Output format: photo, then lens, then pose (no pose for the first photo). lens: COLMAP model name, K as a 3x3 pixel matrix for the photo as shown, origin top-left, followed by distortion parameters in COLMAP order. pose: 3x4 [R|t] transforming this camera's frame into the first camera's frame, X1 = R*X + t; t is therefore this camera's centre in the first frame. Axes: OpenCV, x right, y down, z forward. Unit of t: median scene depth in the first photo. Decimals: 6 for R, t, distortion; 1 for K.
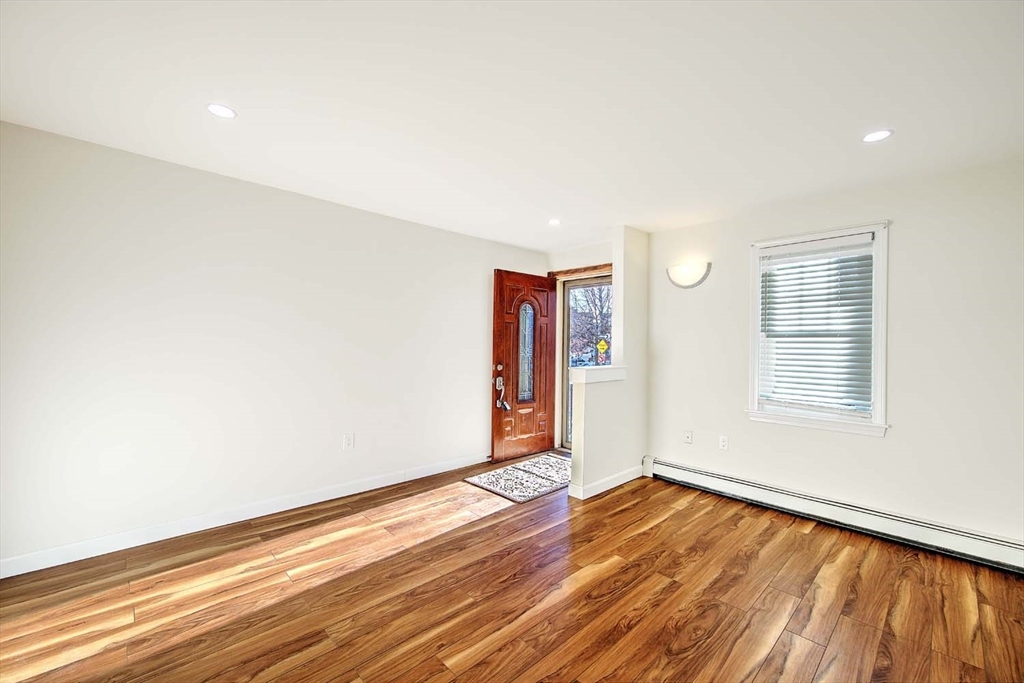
lens RADIAL K [[413.1, 0, 512.8], [0, 413.1, 341.0], [0, 0, 1]] dist [0.007664, -0.002246]
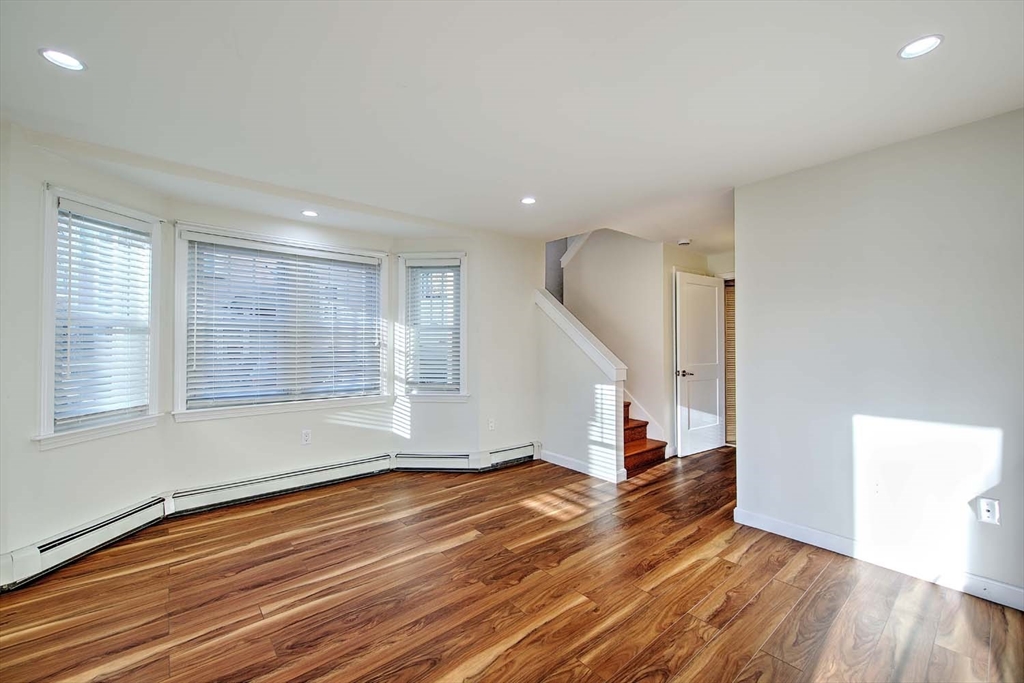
lens RADIAL K [[413.1, 0, 520.2], [0, 413.1, 338.2], [0, 0, 1]] dist [0.007664, -0.002246]
pose [[-0.999285, -0.015478, 0.034500, 0.003206], [-0.016317, 0.999574, -0.024190, 0.013611], [-0.034111, -0.024736, -0.999112, 1.185577]]
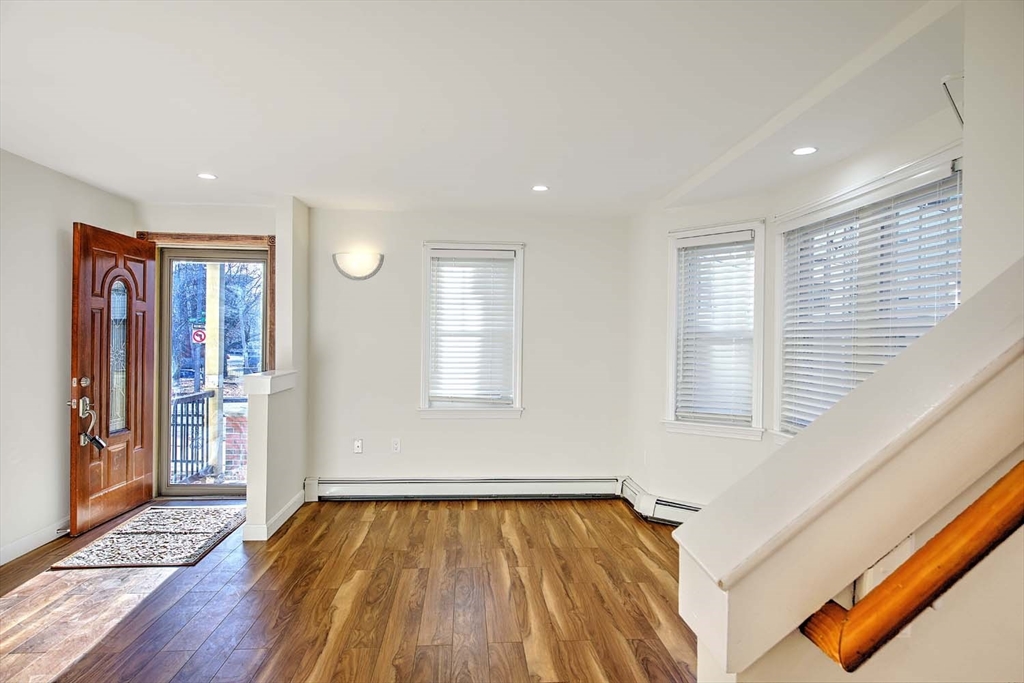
lens RADIAL K [[631.1, 0, 514.7], [0, 631.1, 343.2], [0, 0, 1]] dist [0.018658, -0.003704]
pose [[0.628089, -0.010693, 0.778068, -0.513079], [-0.010058, 0.999710, 0.021859, -0.029743], [-0.778076, -0.021555, 0.627800, -0.143930]]
